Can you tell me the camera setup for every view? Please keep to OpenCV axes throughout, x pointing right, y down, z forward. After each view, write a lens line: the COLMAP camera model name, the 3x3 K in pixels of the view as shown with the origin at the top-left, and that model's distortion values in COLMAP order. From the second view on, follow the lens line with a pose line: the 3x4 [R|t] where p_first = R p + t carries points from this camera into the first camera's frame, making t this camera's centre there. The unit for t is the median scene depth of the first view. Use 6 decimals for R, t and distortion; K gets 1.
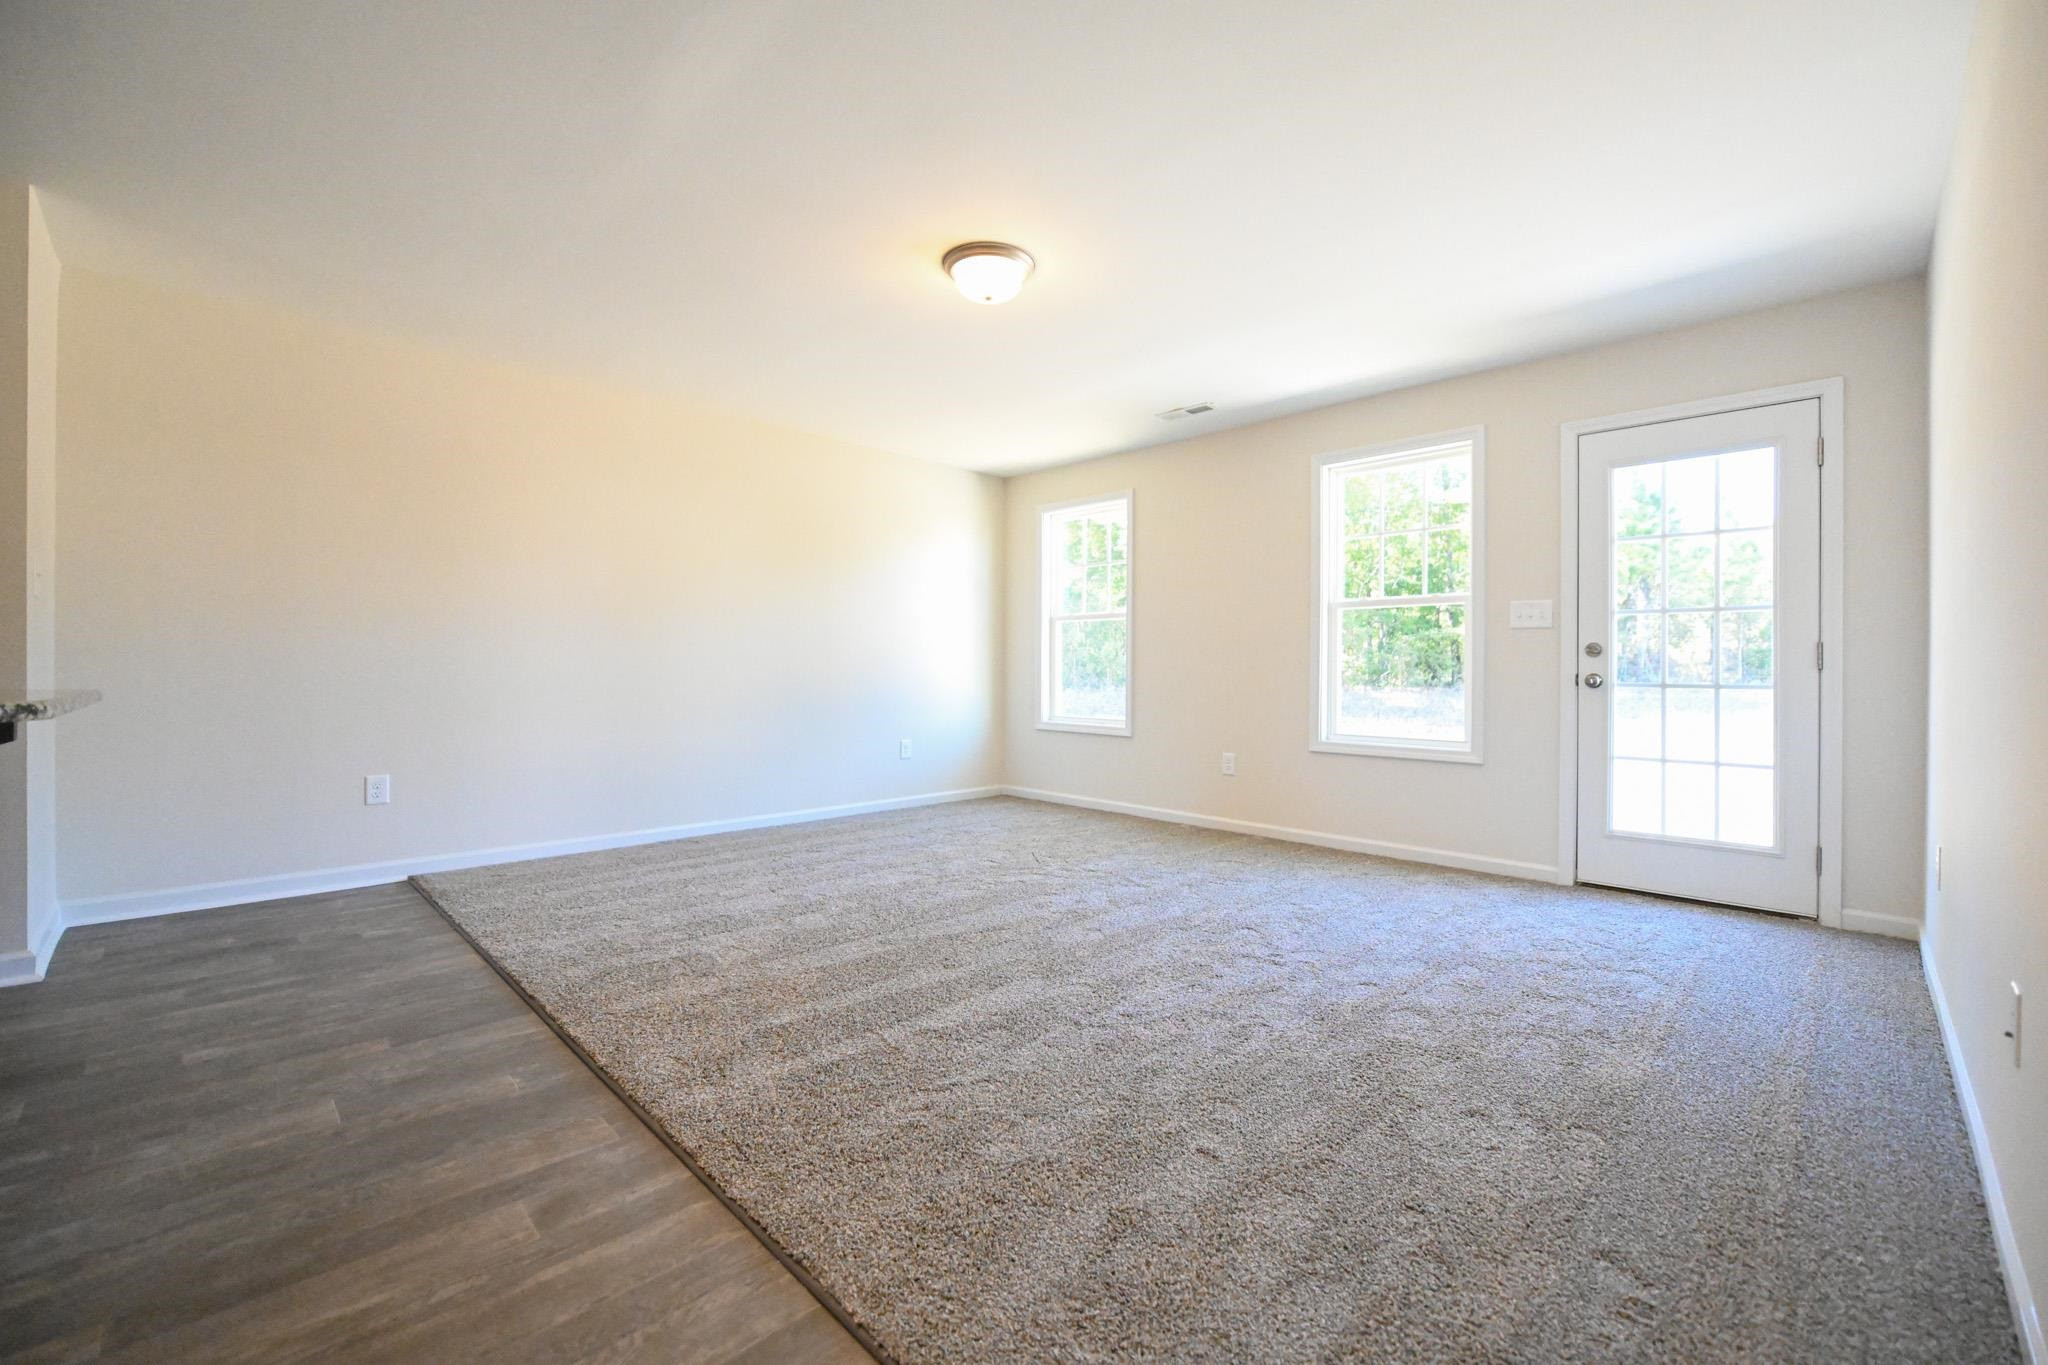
lens RADIAL K [[817.8, 0, 1022.8], [0, 817.8, 666.8], [0, 0, 1]] dist [-0.009927, 0.000069]
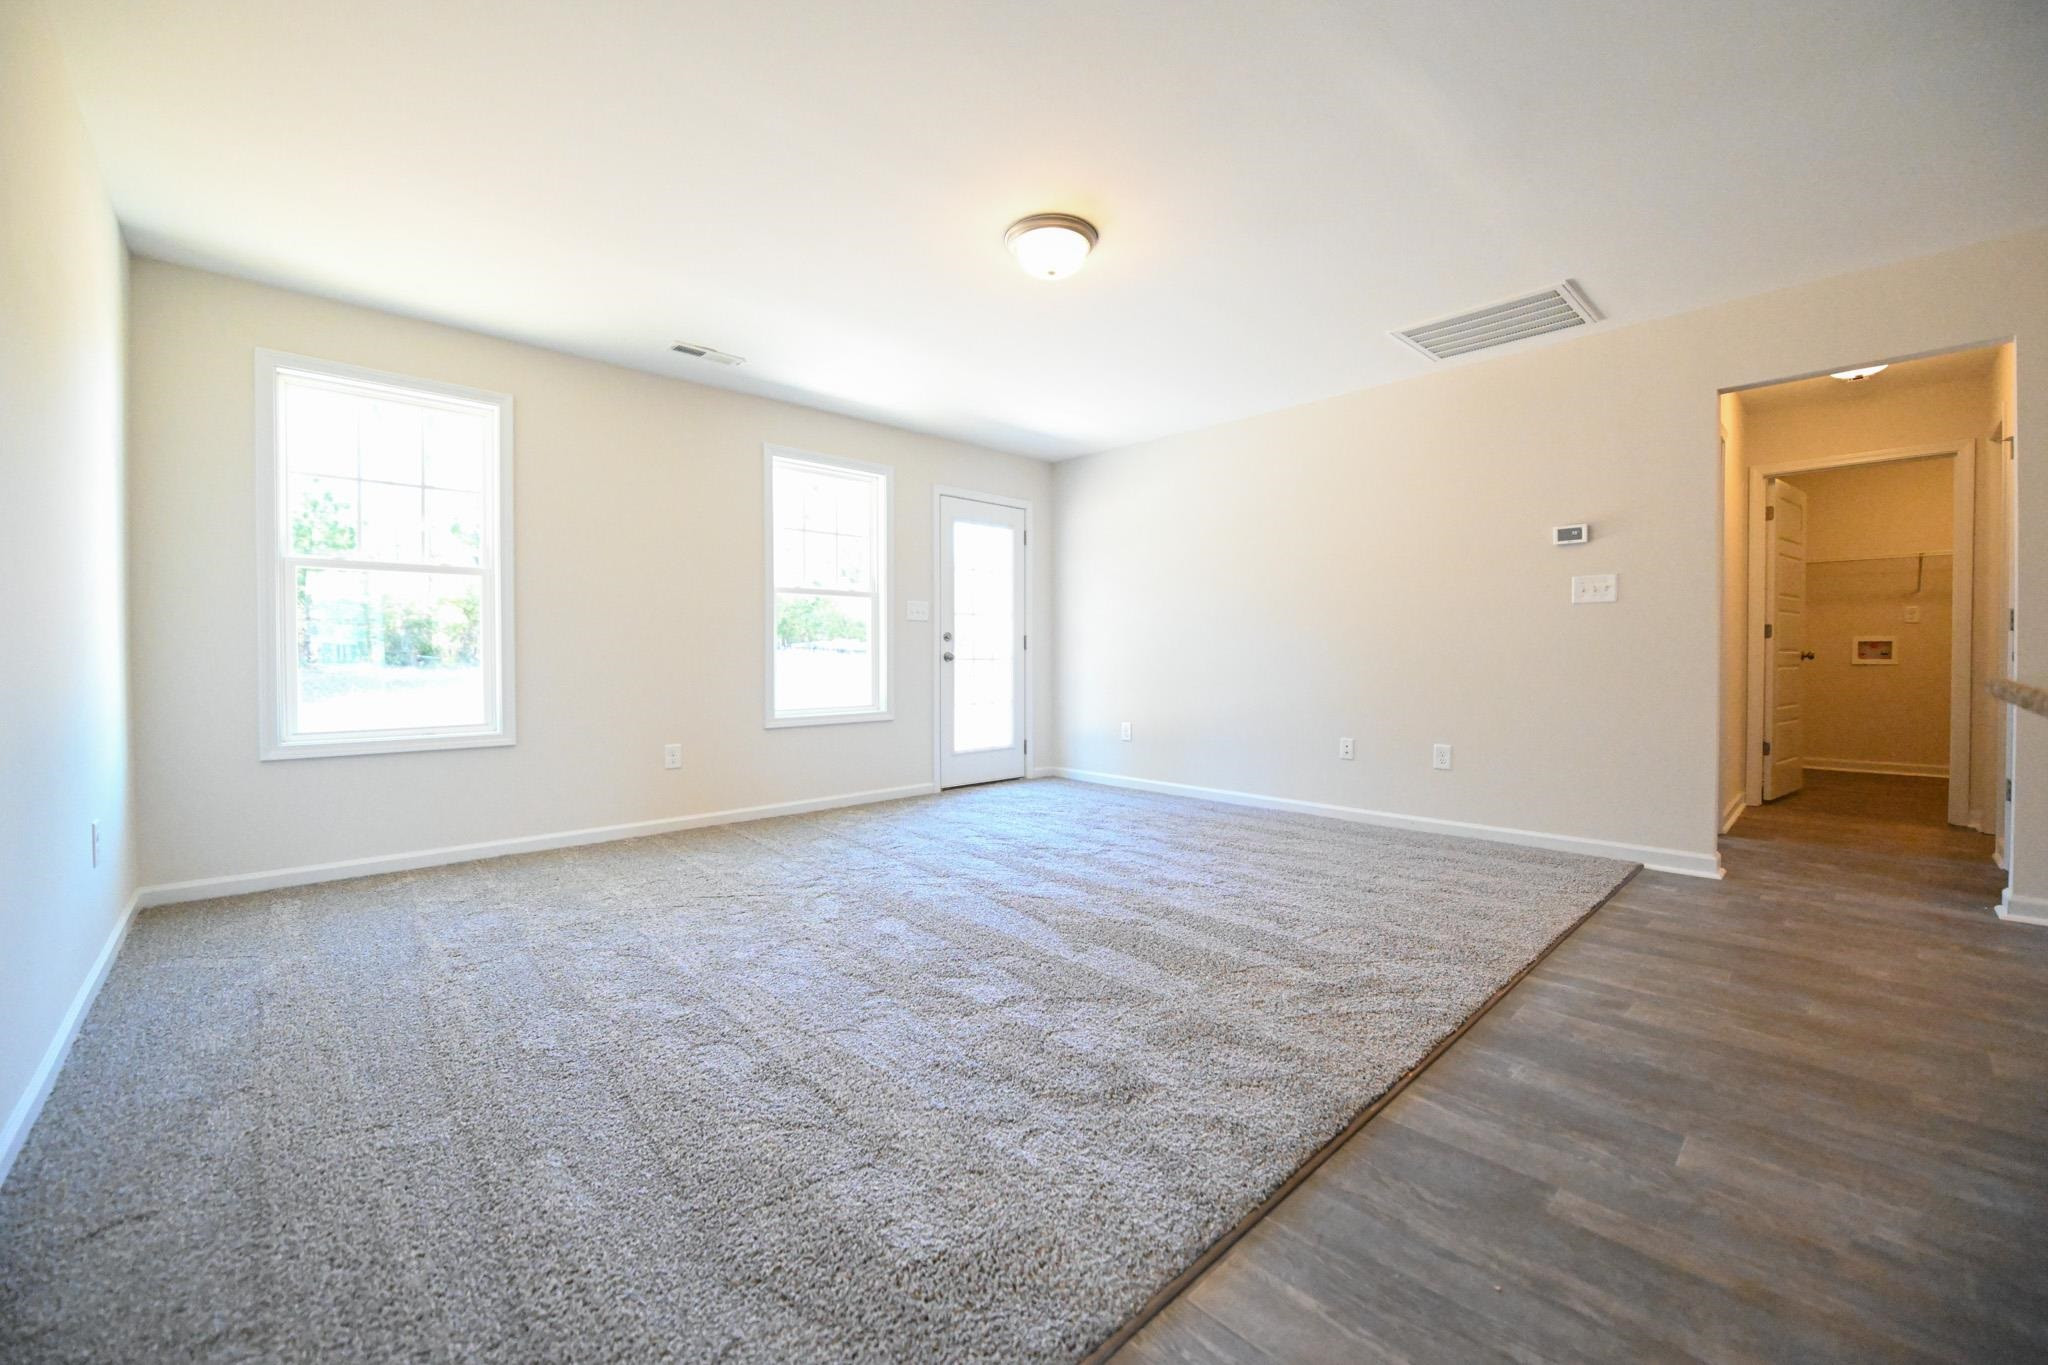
lens RADIAL K [[839.8, 0, 982.9], [0, 839.8, 665.9], [0, 0, 1]] dist [-0.001070, -0.000055]
pose [[0.040947, -0.022214, 0.998914, -1.111541], [-0.005534, 0.999732, 0.022459, -0.002264], [-0.999146, -0.006447, 0.040813, 1.076176]]
